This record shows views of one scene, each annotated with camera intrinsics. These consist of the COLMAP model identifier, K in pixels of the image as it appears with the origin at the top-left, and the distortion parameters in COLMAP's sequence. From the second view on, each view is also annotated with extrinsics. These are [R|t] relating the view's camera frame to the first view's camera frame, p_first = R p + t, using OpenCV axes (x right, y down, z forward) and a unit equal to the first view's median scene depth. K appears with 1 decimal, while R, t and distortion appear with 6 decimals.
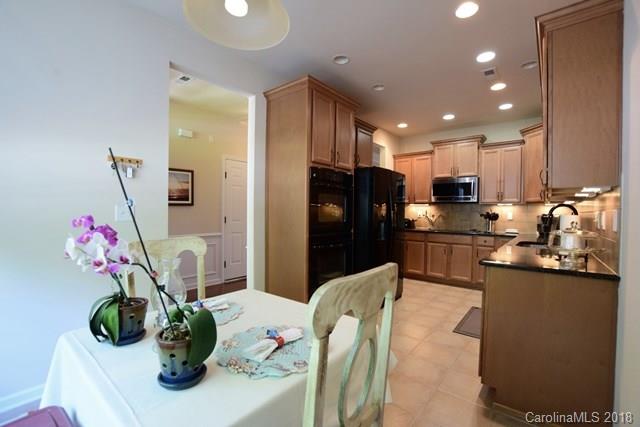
lens RADIAL K [[286.3, 0, 321.7], [0, 286.3, 215.0], [0, 0, 1]] dist [-0.016922, -0.000917]
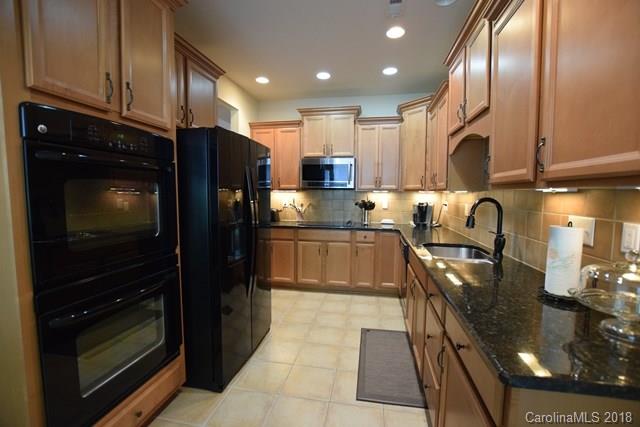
lens RADIAL K [[286.3, 0, 323.8], [0, 286.3, 212.7], [0, 0, 1]] dist [-0.016922, -0.000917]
pose [[0.876710, -0.042185, 0.479166, 0.069558], [0.012285, 0.997786, 0.065367, -0.031380], [-0.480863, -0.051421, 0.875287, 0.313675]]
